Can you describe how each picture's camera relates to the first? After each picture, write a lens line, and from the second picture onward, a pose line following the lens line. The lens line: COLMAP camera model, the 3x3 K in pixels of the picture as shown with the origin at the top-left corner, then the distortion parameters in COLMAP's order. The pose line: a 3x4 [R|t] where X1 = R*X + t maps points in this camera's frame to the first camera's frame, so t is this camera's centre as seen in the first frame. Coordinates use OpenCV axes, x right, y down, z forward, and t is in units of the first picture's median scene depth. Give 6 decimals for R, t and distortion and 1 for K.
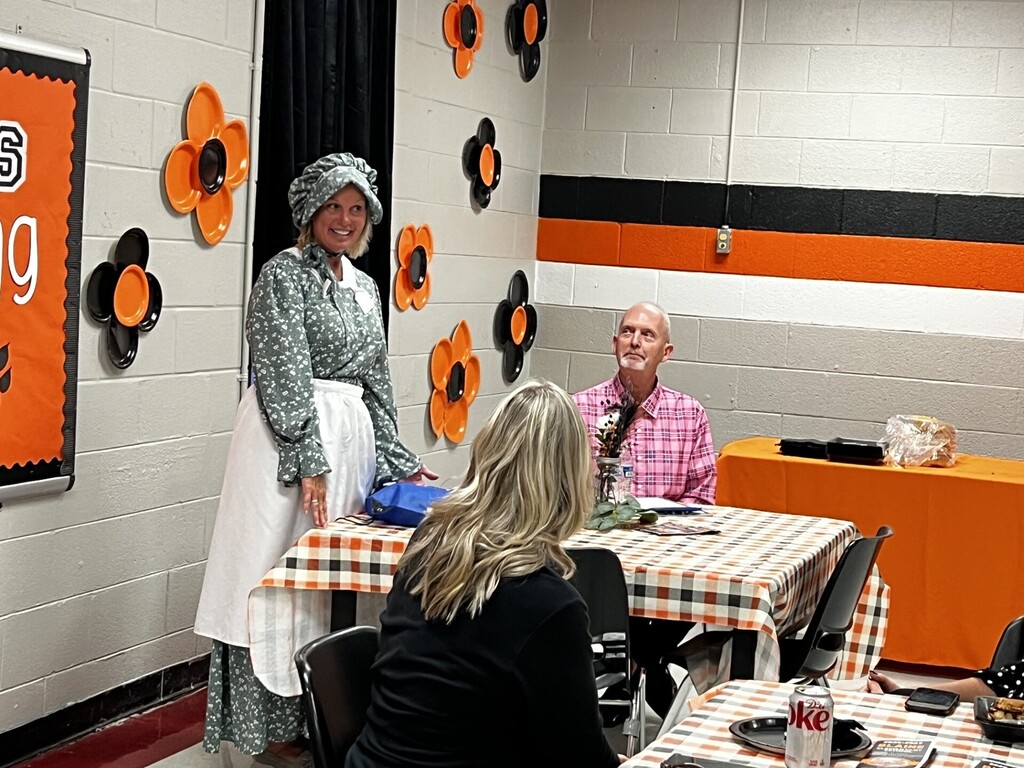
lens RADIAL K [[1827.0, 0, 542.2], [0, 1827.0, 383.0], [0, 0, 1]] dist [0.122475, -0.123599]
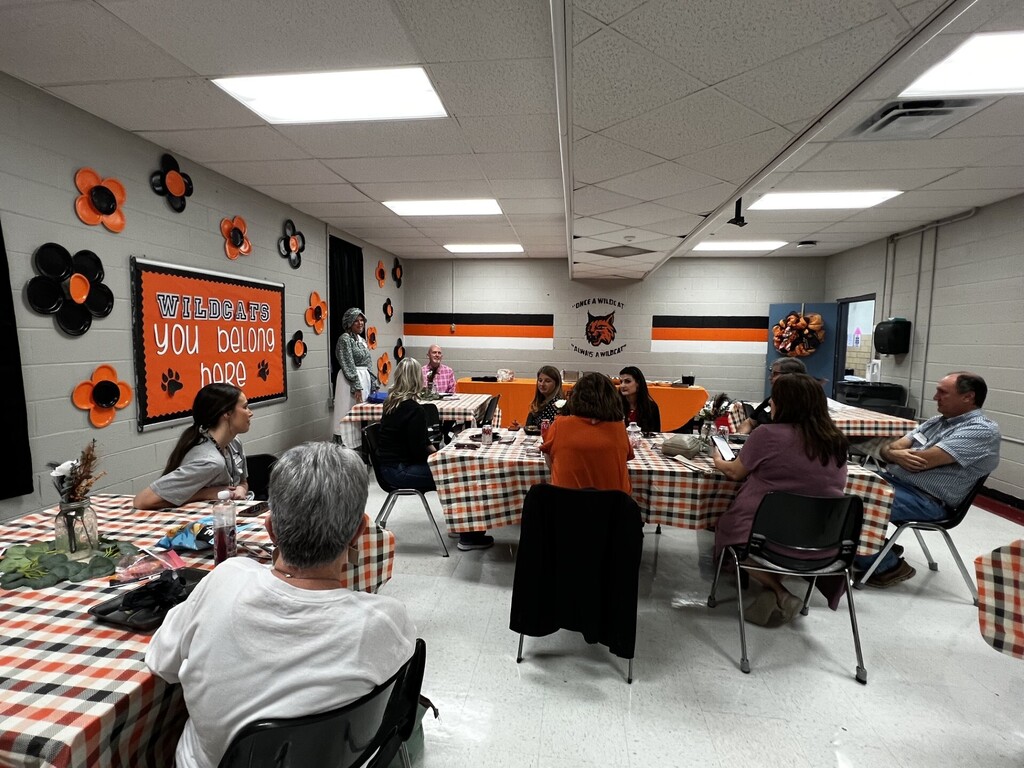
lens RADIAL K [[501.3, 0, 508.9], [0, 501.3, 378.7], [0, 0, 1]] dist [-0.014891, -0.000502]
pose [[0.975220, -0.064941, 0.211493, -0.026700], [0.060837, 0.997813, 0.025864, 0.014929], [-0.212710, -0.012357, 0.977037, -0.096036]]
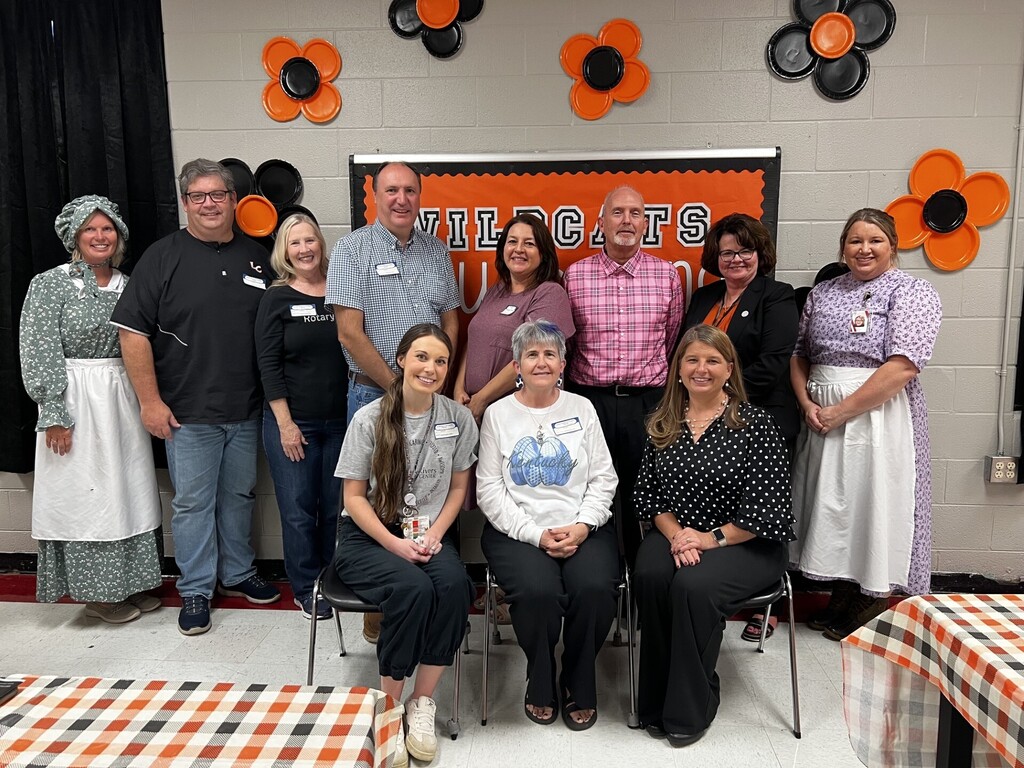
lens RADIAL K [[725.8, 0, 512.3], [0, 725.8, 357.9], [0, 0, 1]] dist [0.006624, -0.001387]
pose [[0.286126, 0.046600, -0.957058, 0.269648], [-0.043144, 0.998430, 0.035716, -0.019867], [0.957220, 0.031072, 0.287688, 0.628082]]
